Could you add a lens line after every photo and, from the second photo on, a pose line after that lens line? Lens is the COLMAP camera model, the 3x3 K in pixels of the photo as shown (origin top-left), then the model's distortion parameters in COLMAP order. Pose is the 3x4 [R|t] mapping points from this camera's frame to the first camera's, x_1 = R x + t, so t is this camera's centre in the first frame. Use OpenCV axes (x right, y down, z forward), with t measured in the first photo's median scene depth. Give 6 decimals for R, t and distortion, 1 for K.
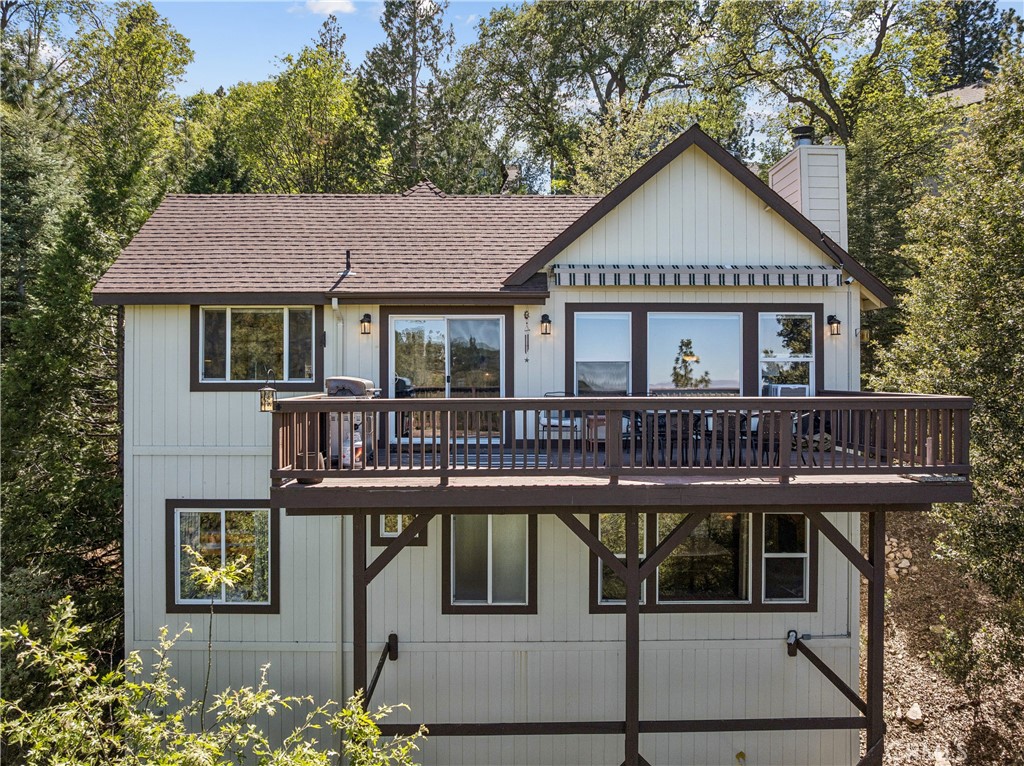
lens RADIAL K [[699.4, 0, 512.0], [0, 699.4, 383.0], [0, 0, 1]] dist [-0.025148, 0.000129]
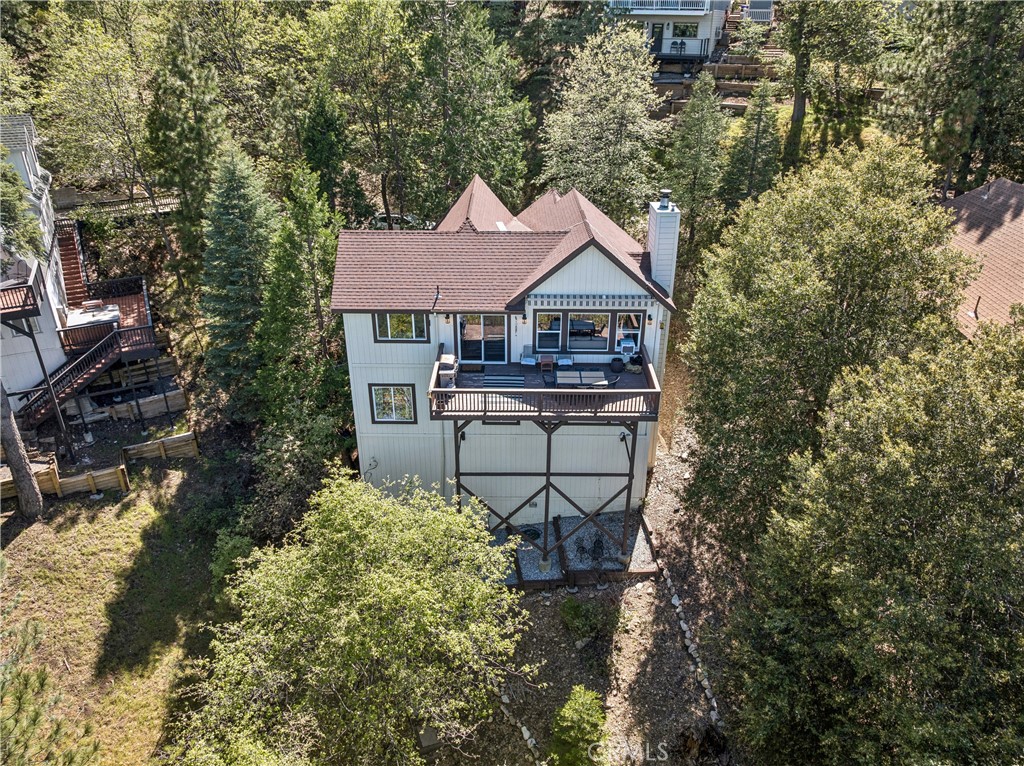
lens RADIAL K [[719.8, 0, 512.0], [0, 719.8, 383.0], [0, 0, 1]] dist [0.000539, 0.000003]
pose [[0.999595, 0.012116, -0.025744, 0.071158], [0.001274, 0.884839, 0.465895, -1.009609], [0.028424, -0.465739, 0.884466, -1.217759]]
